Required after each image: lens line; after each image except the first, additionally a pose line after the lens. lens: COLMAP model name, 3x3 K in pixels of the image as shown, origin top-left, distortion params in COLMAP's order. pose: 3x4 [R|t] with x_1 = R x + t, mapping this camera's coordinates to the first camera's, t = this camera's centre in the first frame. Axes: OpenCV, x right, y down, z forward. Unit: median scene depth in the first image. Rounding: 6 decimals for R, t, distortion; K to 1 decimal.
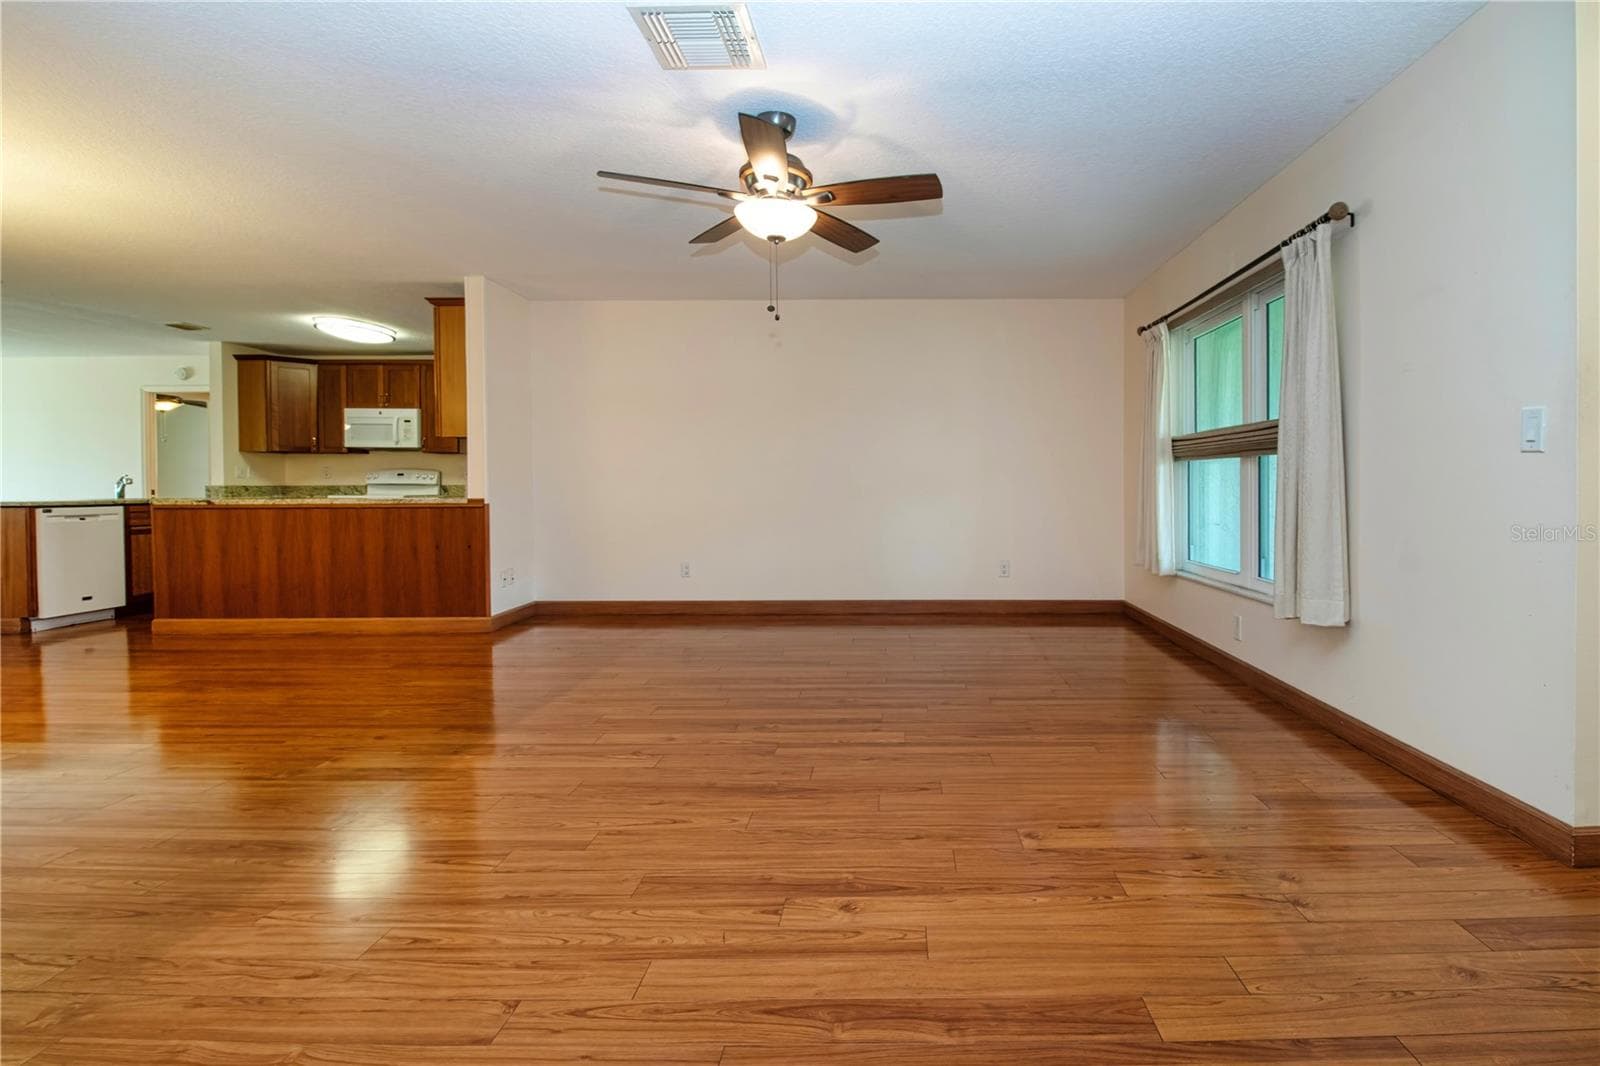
lens RADIAL K [[779.0, 0, 882.9], [0, 779.0, 491.2], [0, 0, 1]] dist [-0.007901, -0.001911]
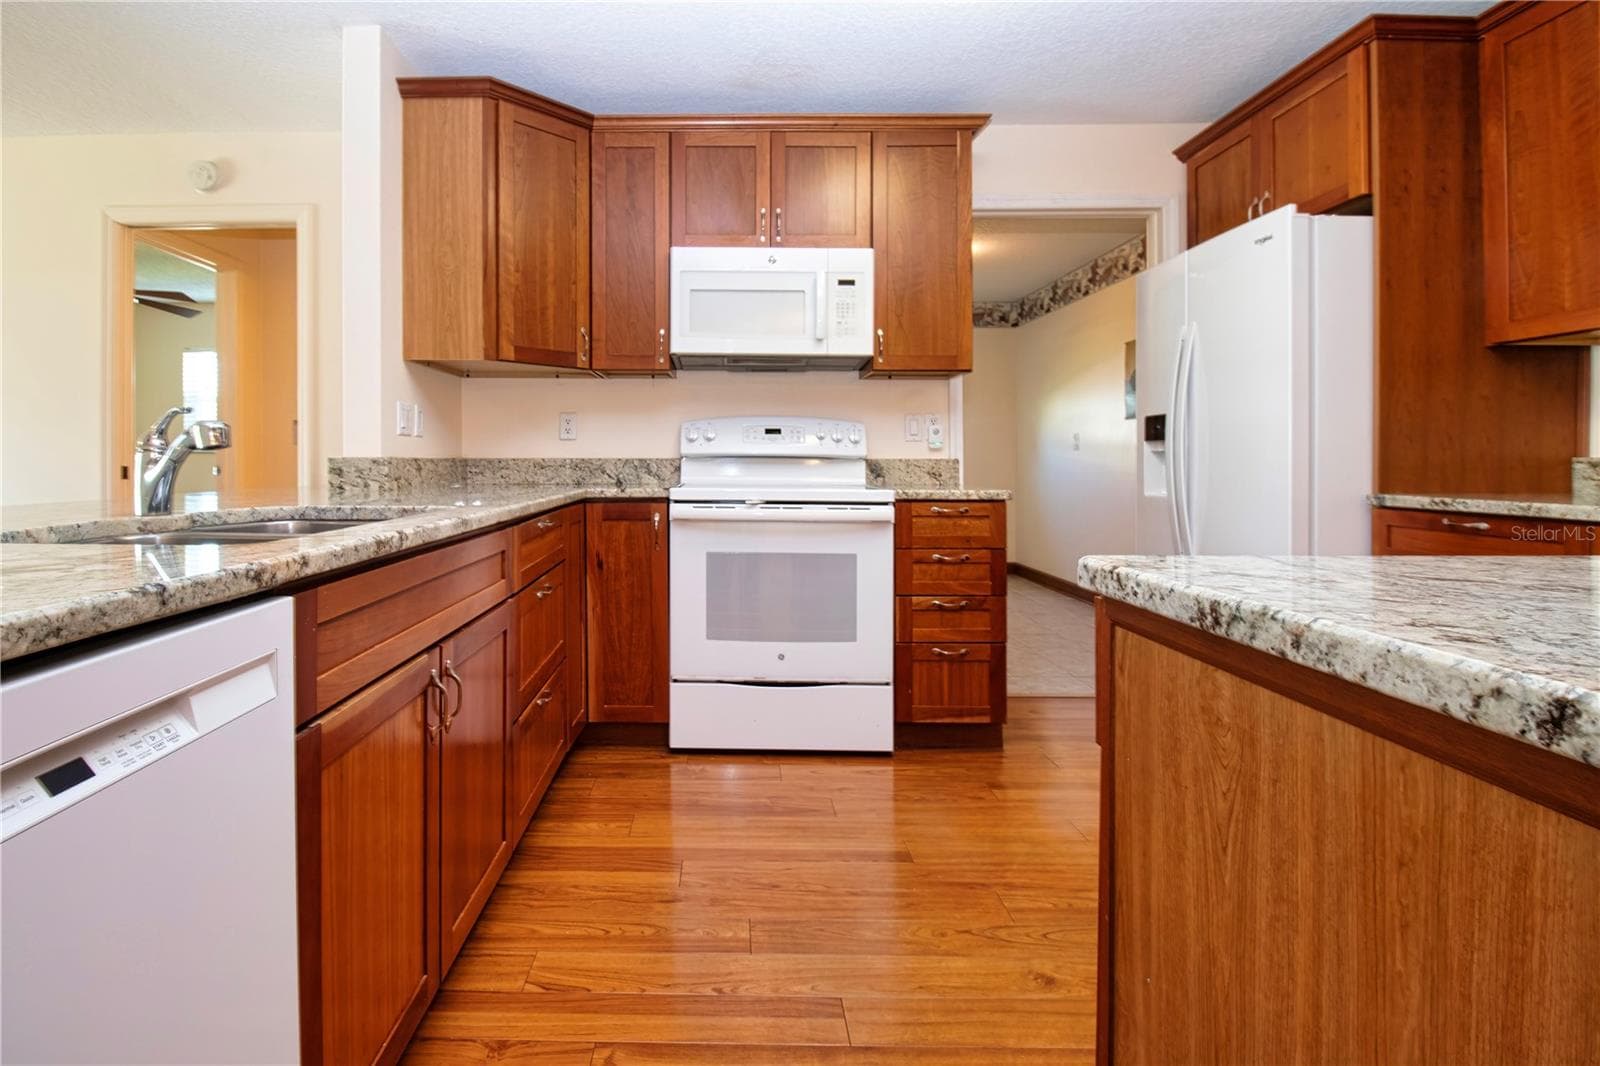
lens RADIAL K [[779.0, 0, 726.4], [0, 779.0, 450.4], [0, 0, 1]] dist [-0.007901, -0.001911]
pose [[0.999941, 0.006391, -0.008814, -0.697591], [-0.006571, 0.999768, -0.020523, -0.004516], [0.008680, 0.020580, 0.999751, 0.667247]]
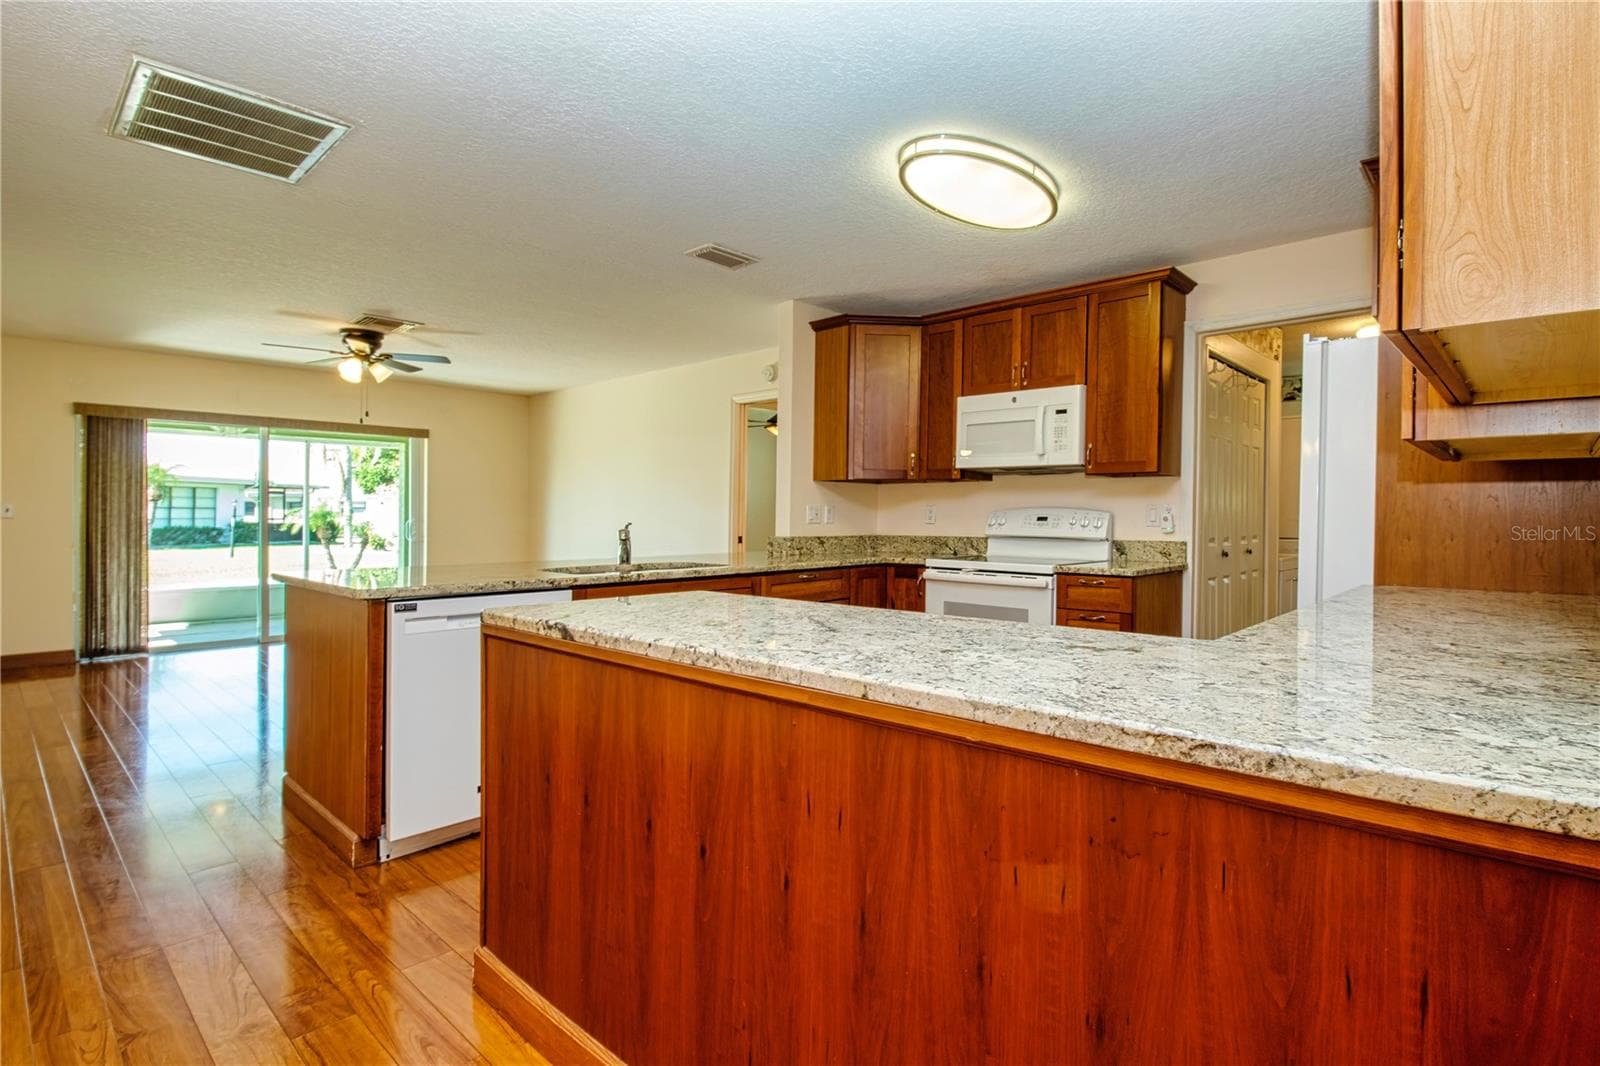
lens RADIAL K [[779.0, 0, 909.1], [0, 779.0, 510.1], [0, 0, 1]] dist [-0.007901, -0.001911]
pose [[0.775375, 0.000947, -0.631500, -0.392296], [-0.011622, 0.999851, -0.012772, -0.021505], [0.631394, 0.017242, 0.775270, 0.581804]]
